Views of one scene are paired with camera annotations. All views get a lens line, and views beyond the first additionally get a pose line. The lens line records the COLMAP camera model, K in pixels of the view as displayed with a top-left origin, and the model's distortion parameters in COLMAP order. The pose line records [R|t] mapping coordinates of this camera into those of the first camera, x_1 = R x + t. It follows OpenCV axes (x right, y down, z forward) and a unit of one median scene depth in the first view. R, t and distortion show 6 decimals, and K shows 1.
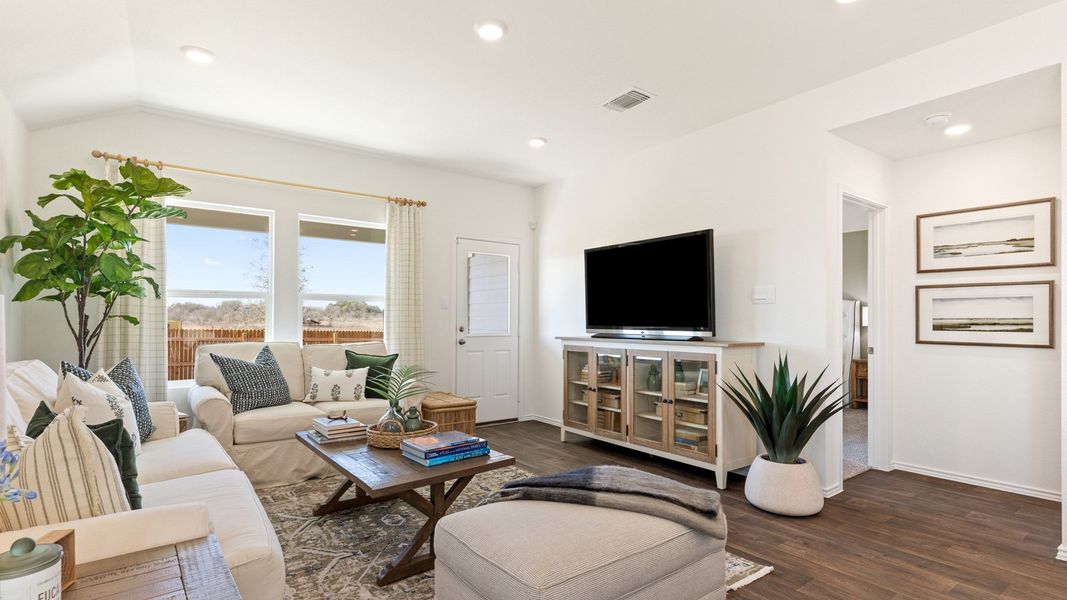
lens RADIAL K [[509.7, 0, 530.6], [0, 509.7, 317.8], [0, 0, 1]] dist [0.002618, -0.000012]
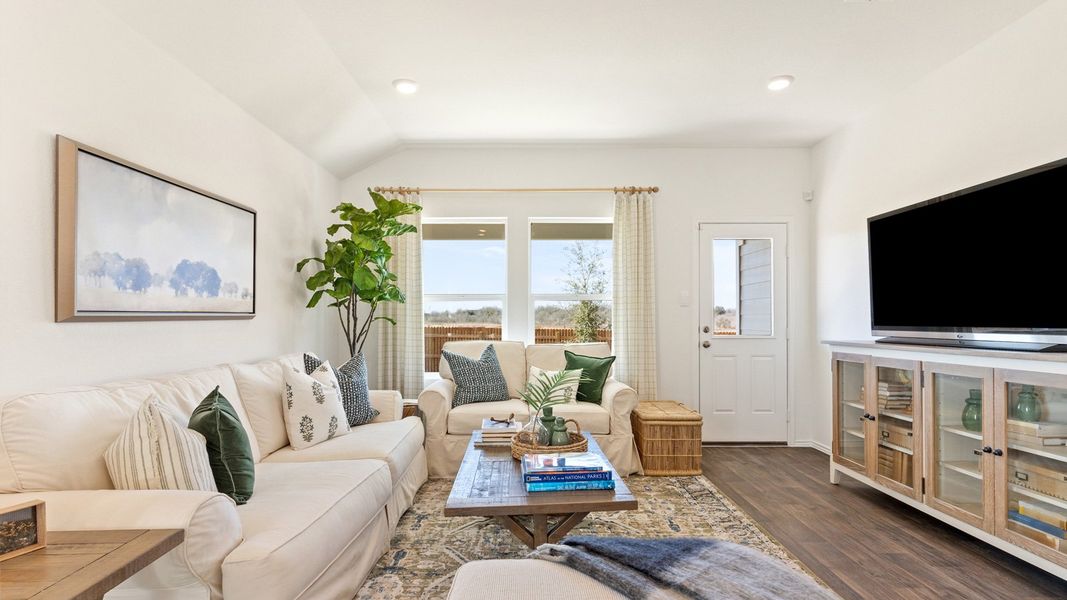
lens RADIAL K [[509.7, 0, 530.6], [0, 509.7, 317.8], [0, 0, 1]] dist [0.002618, -0.000012]
pose [[0.808606, -0.009292, -0.588277, 0.185324], [0.009608, 0.999950, -0.002589, 0.002935], [0.588272, -0.003558, 0.808655, 0.193481]]
